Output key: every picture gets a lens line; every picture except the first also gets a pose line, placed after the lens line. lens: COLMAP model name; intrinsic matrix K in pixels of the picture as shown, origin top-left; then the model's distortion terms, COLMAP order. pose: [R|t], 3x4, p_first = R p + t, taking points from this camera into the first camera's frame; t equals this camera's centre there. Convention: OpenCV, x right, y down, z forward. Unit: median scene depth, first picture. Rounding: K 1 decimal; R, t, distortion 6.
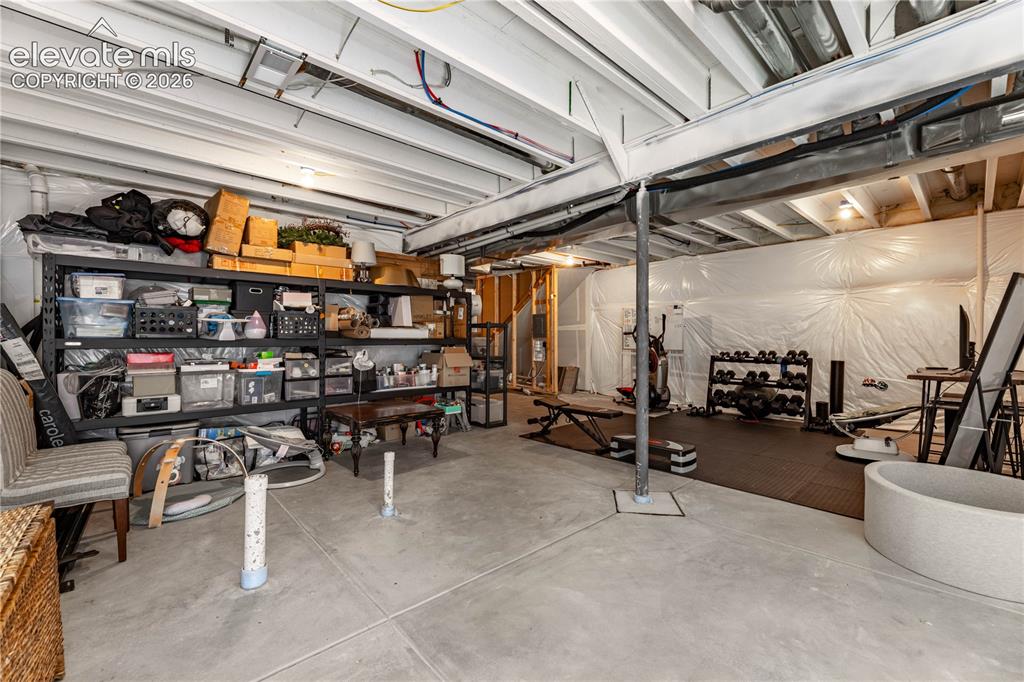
lens RADIAL K [[411.9, 0, 509.2], [0, 411.9, 339.6], [0, 0, 1]] dist [-0.001179, -0.001017]
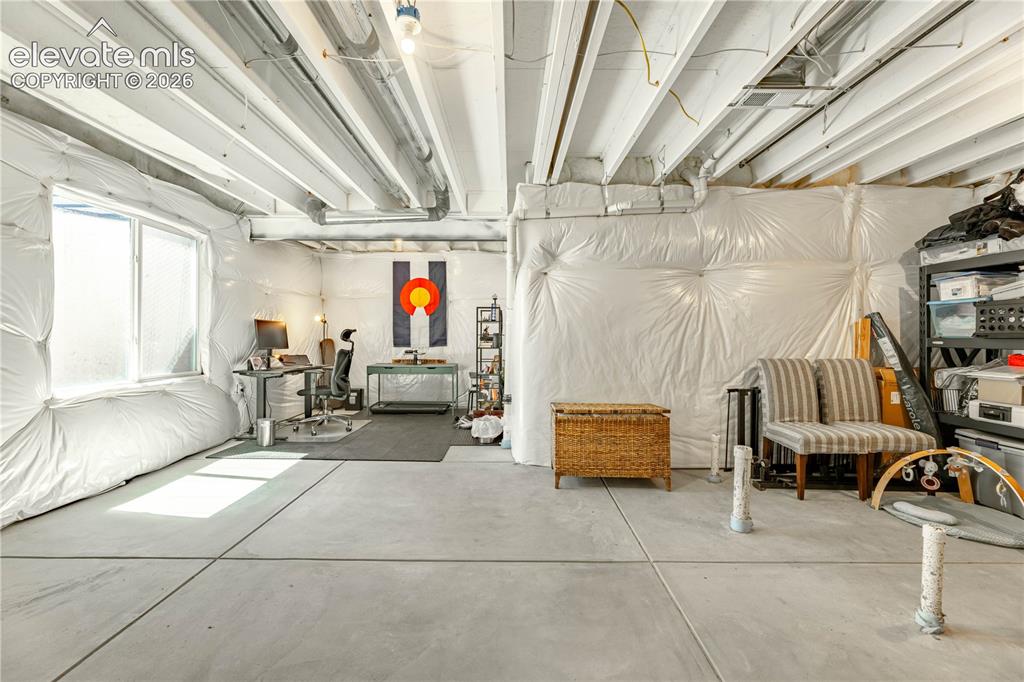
lens RADIAL K [[411.9, 0, 507.8], [0, 411.9, 337.3], [0, 0, 1]] dist [-0.001179, -0.001017]
pose [[-0.660309, -0.000220, -0.750994, 0.519285], [-0.005012, 0.999979, 0.004113, -0.003156], [0.750977, 0.006480, -0.660296, 0.831805]]
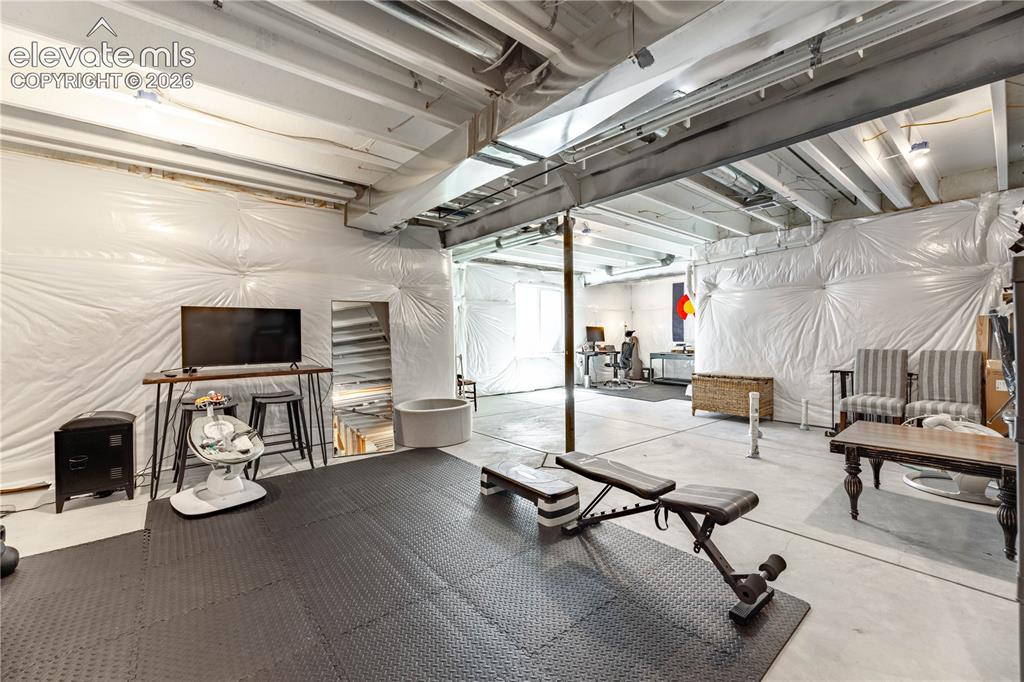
lens RADIAL K [[411.9, 0, 510.8], [0, 411.9, 342.3], [0, 0, 1]] dist [-0.001179, -0.001017]
pose [[-0.999522, 0.004029, 0.030638, 0.451695], [0.004642, 0.999790, 0.019948, -0.004451], [-0.030551, 0.020080, -0.999331, 2.223975]]
